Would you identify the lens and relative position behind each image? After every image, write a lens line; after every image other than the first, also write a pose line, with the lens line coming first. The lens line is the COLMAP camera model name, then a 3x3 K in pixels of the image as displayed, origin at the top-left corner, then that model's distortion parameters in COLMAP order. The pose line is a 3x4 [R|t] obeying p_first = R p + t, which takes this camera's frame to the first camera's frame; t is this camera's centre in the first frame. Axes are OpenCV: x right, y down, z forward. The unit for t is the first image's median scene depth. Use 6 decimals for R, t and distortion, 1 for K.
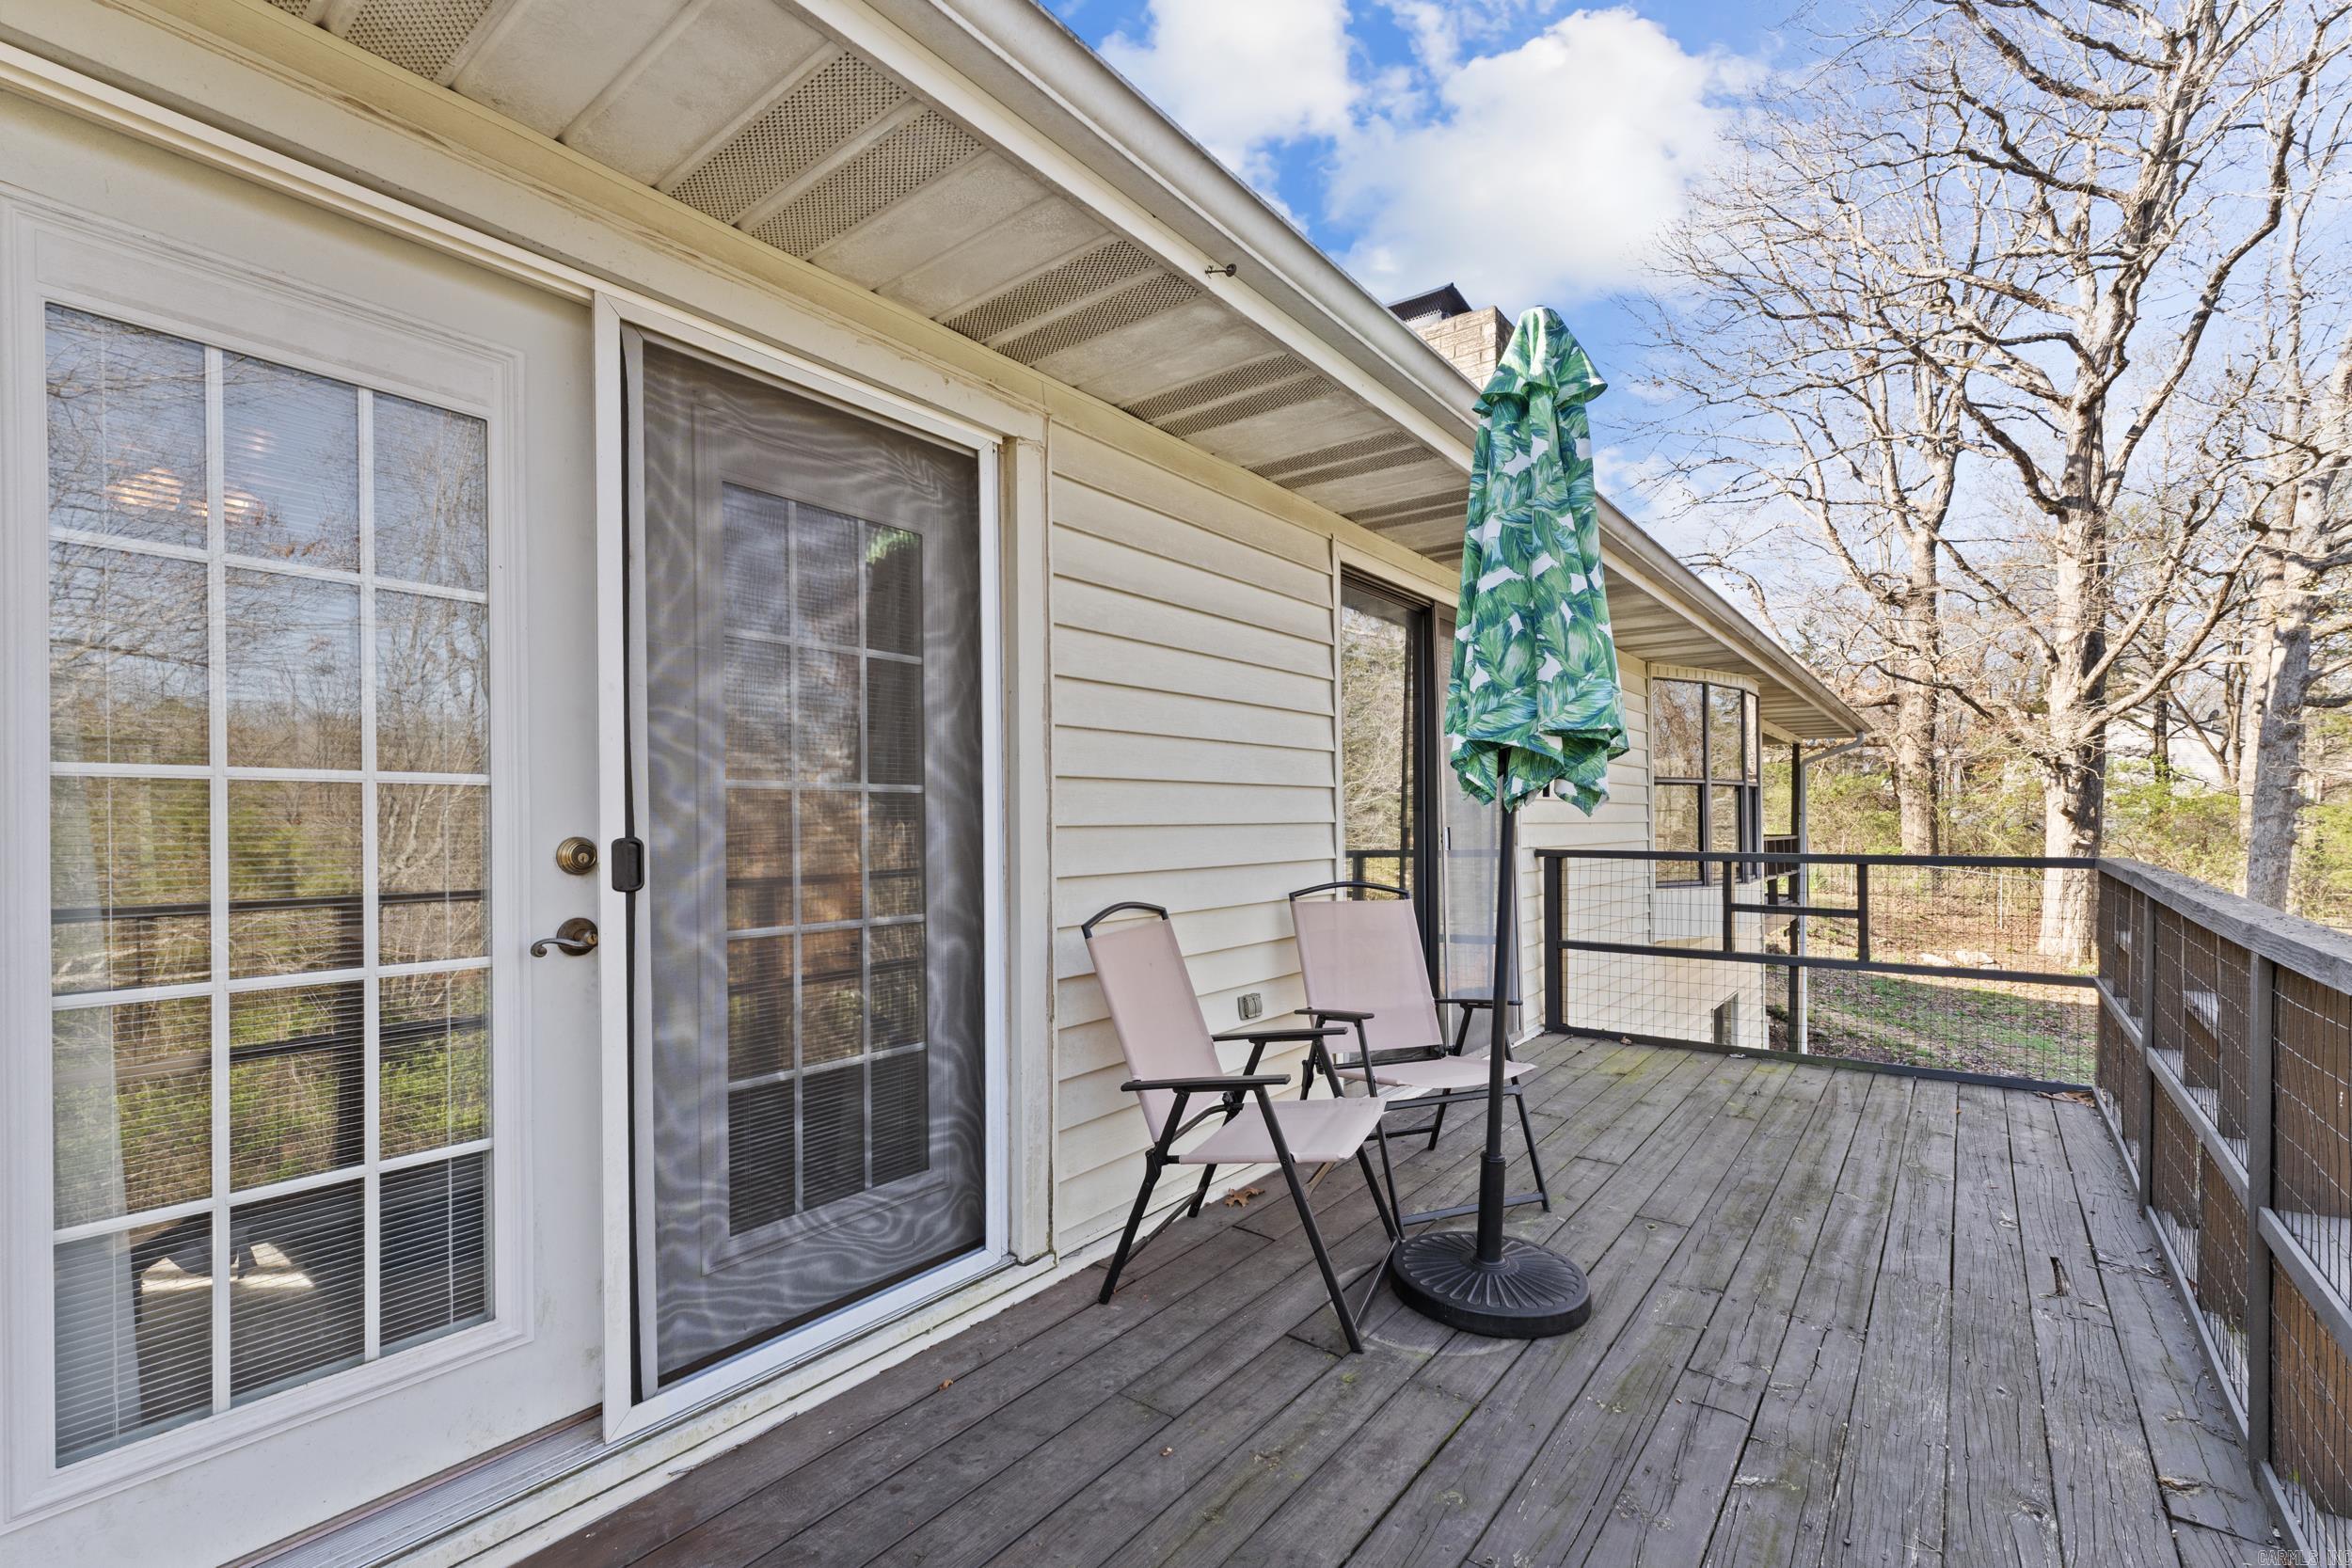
lens RADIAL K [[1036.5, 0, 1179.0], [0, 1036.5, 828.8], [0, 0, 1]] dist [-0.000070, -0.000007]
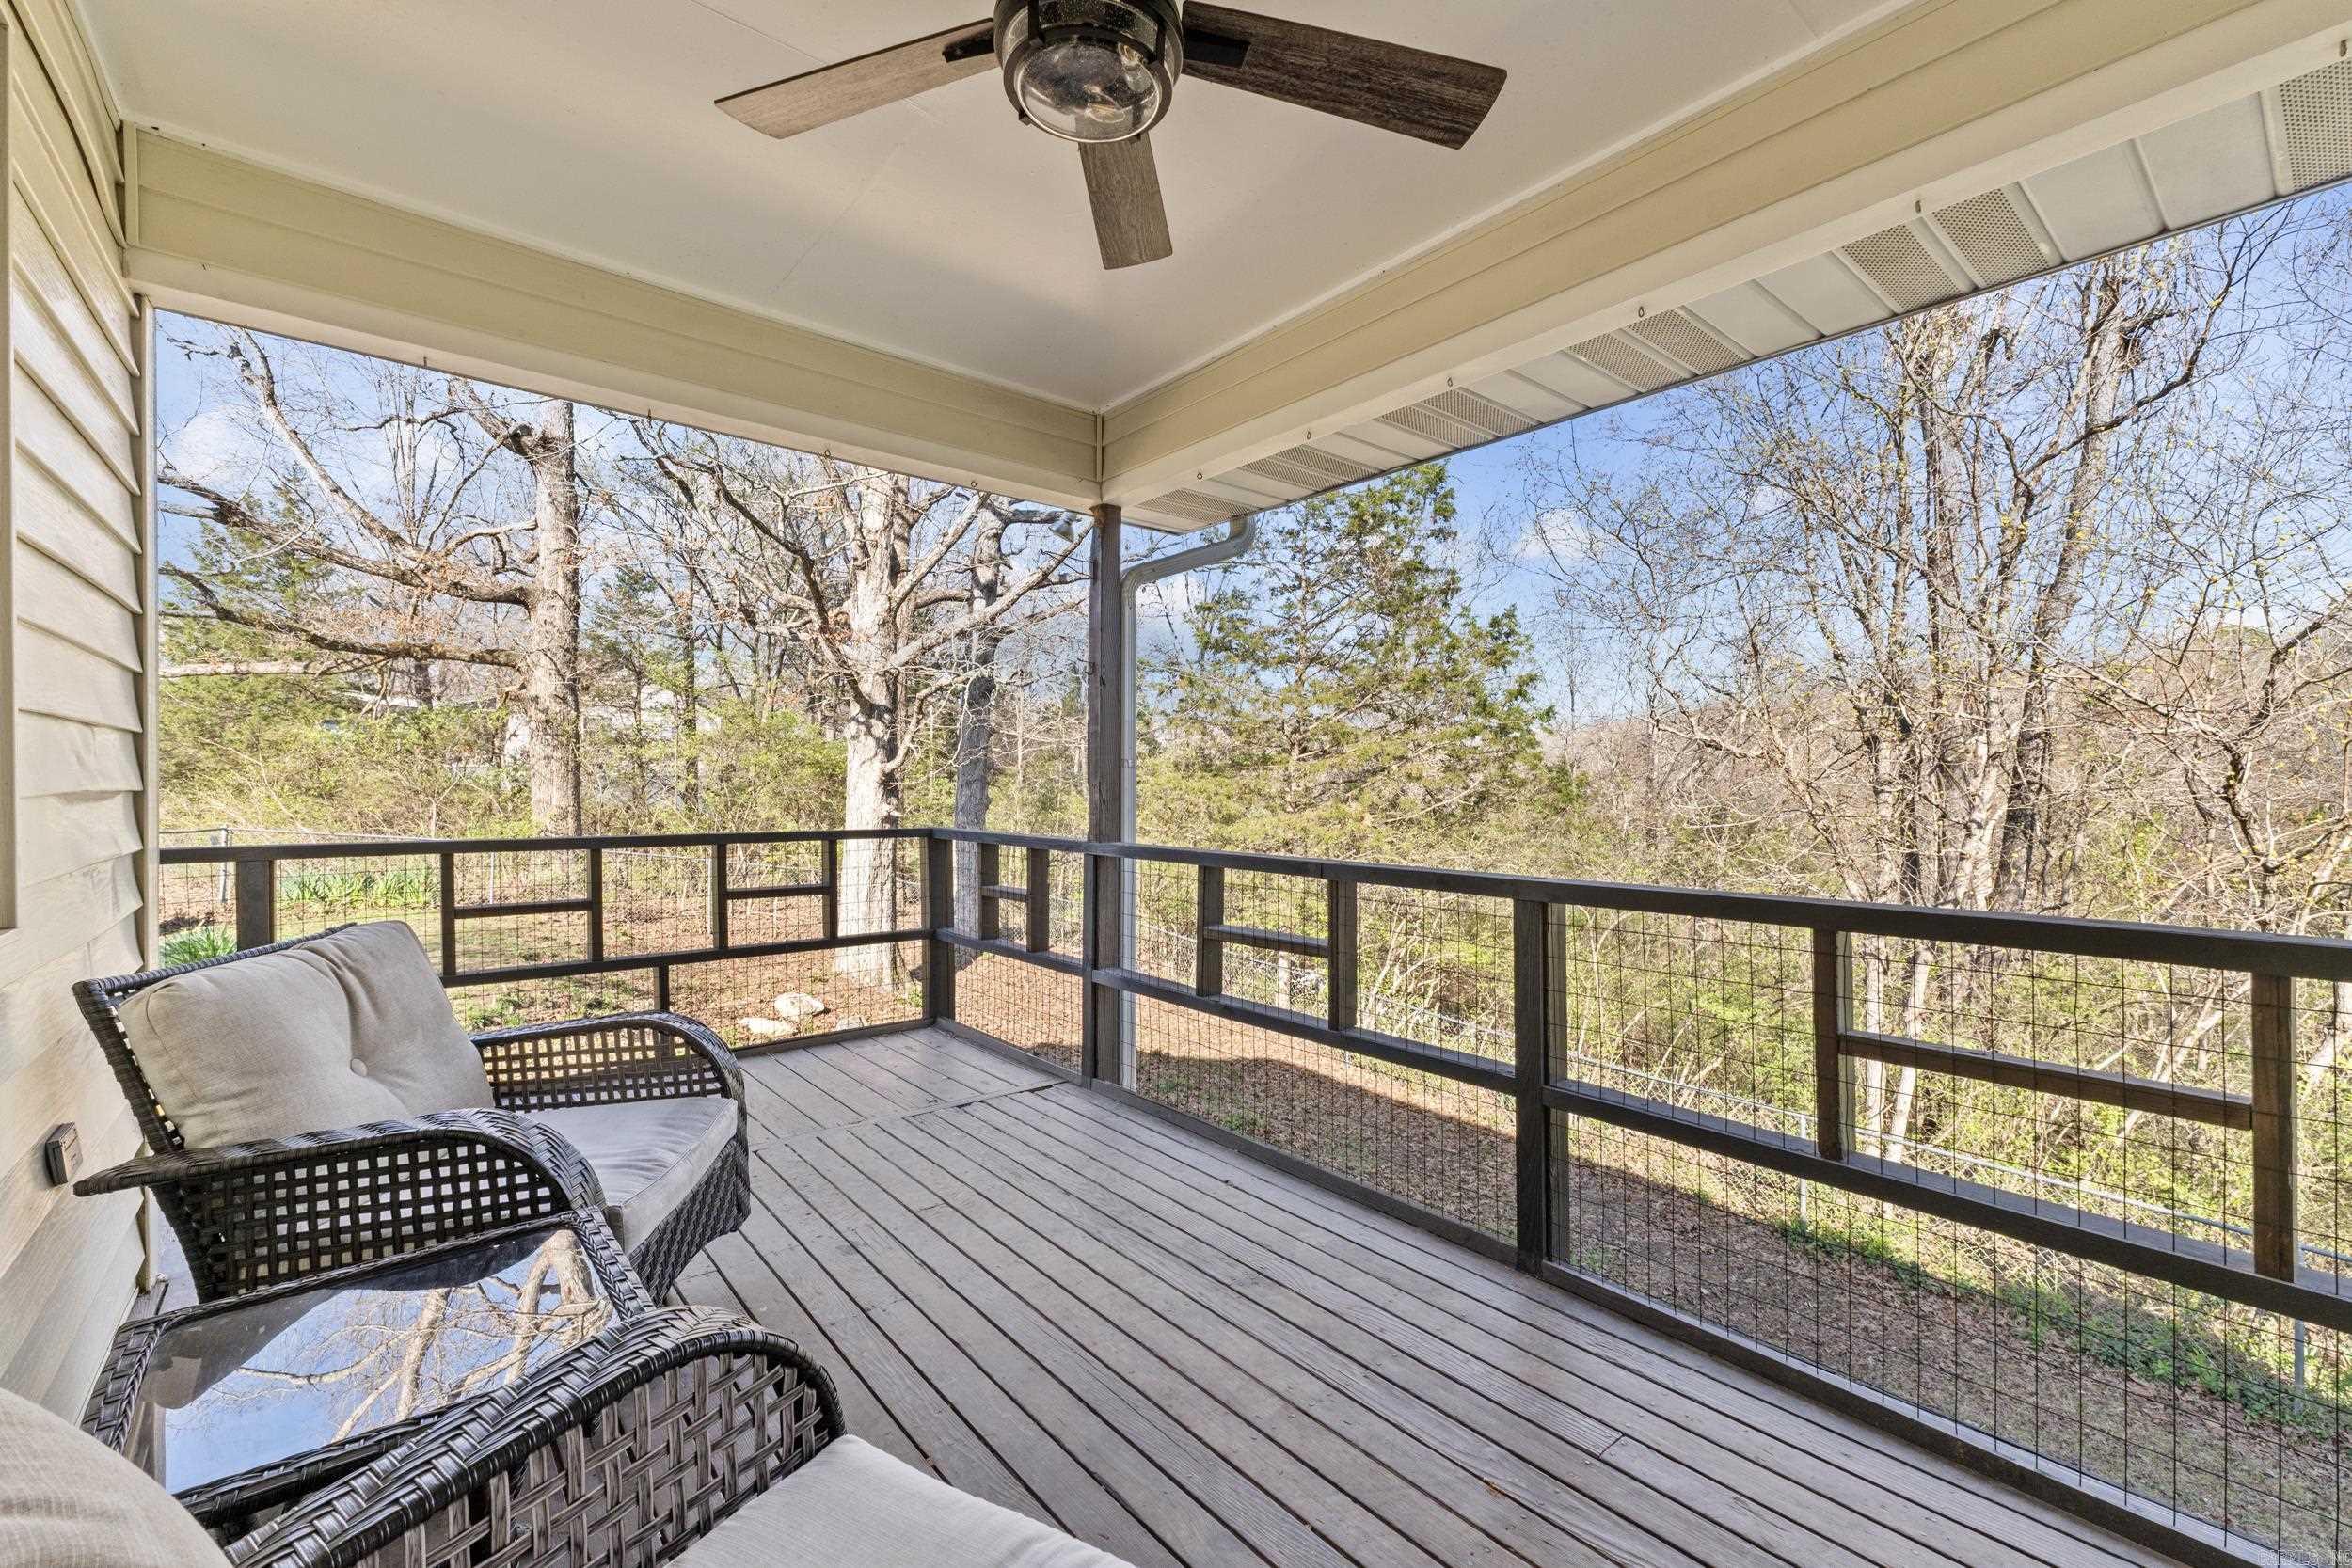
lens RADIAL K [[992.6, 0, 1176.0], [0, 992.6, 784.0], [0, 0, 1]] dist [-0.000693, -0.000096]
pose [[0.201572, 0.016655, 0.979332, 0.221612], [0.000898, 0.999852, -0.017189, 0.006878], [-0.979473, 0.004344, 0.201527, 0.647910]]
